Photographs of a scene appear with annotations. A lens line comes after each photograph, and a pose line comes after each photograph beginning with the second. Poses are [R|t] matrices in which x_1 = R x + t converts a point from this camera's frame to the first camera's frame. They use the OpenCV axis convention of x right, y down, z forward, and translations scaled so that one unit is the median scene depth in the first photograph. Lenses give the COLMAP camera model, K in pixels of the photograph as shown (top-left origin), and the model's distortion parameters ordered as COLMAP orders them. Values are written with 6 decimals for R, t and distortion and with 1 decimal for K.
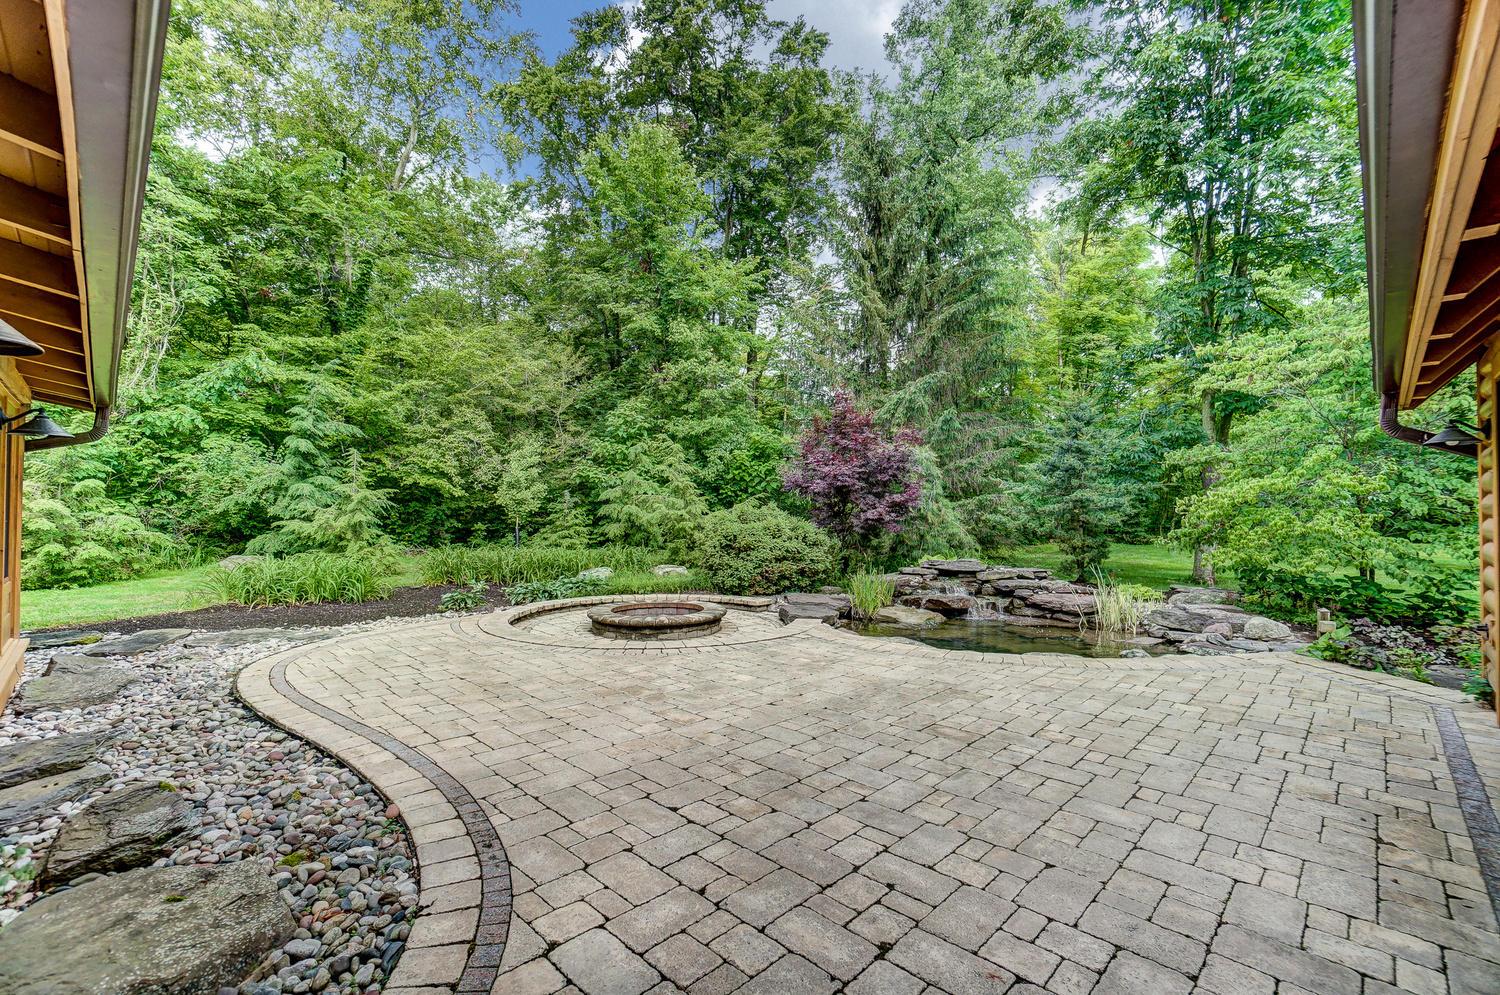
lens RADIAL K [[660.3, 0, 750.0], [0, 660.3, 497.5], [0, 0, 1]] dist [-0.062246, 0.017902]
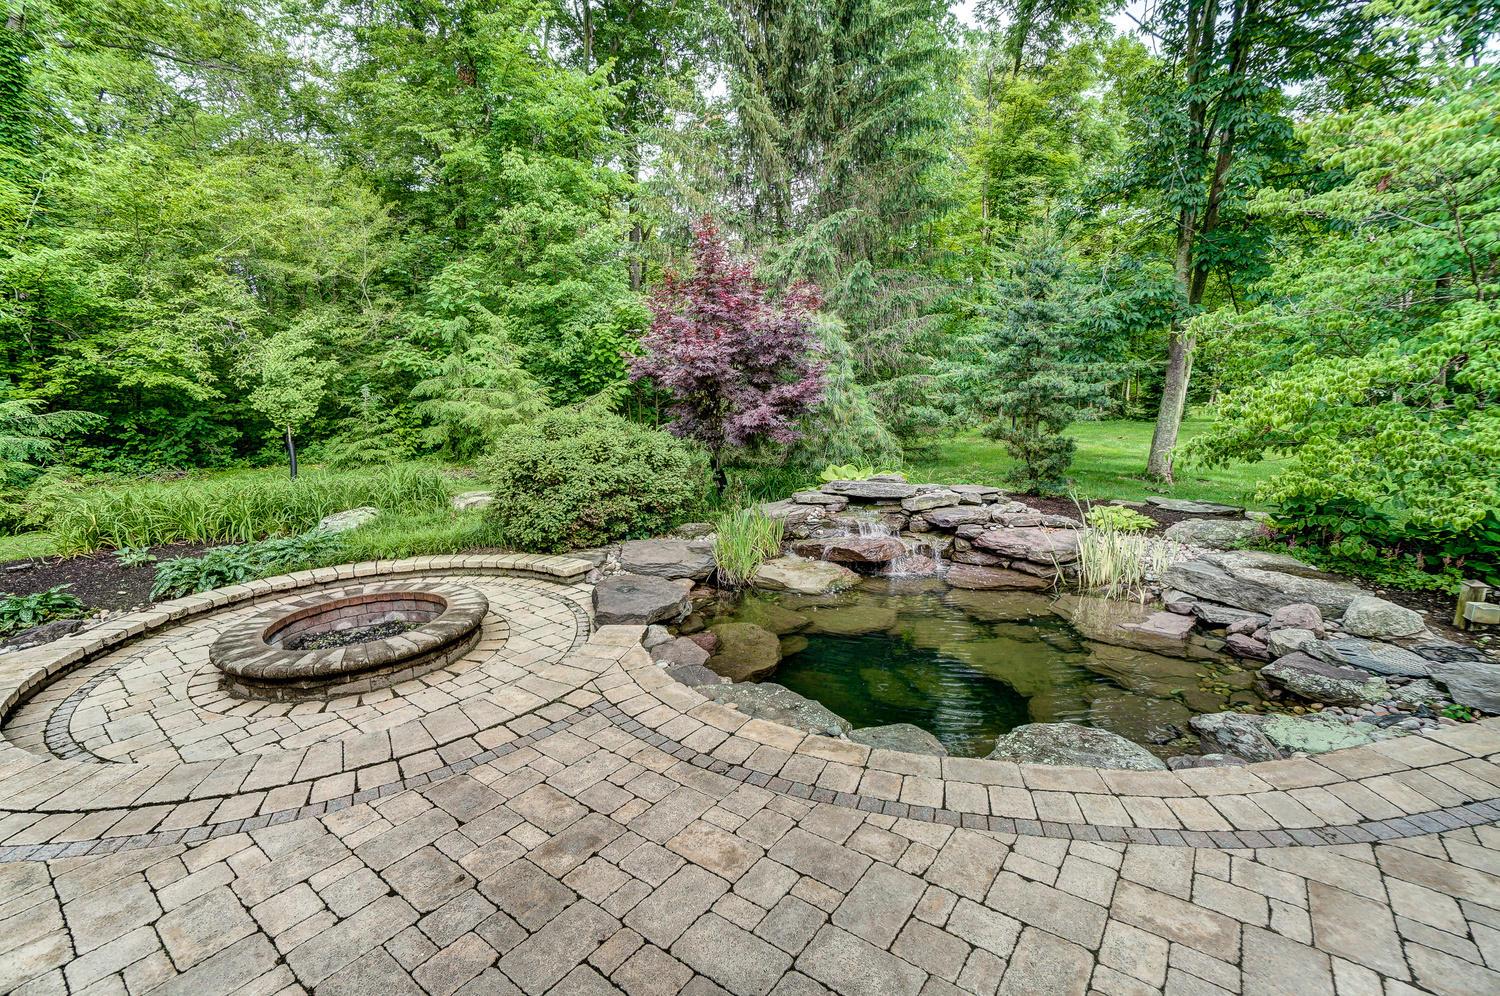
lens RADIAL K [[660.3, 0, 750.0], [0, 660.3, 498.0], [0, 0, 1]] dist [-0.062246, 0.017902]
pose [[0.990783, -0.050132, 0.125844, 0.066008], [0.025645, 0.981616, 0.189136, -0.014048], [-0.133012, -0.184165, 0.973854, 0.228717]]
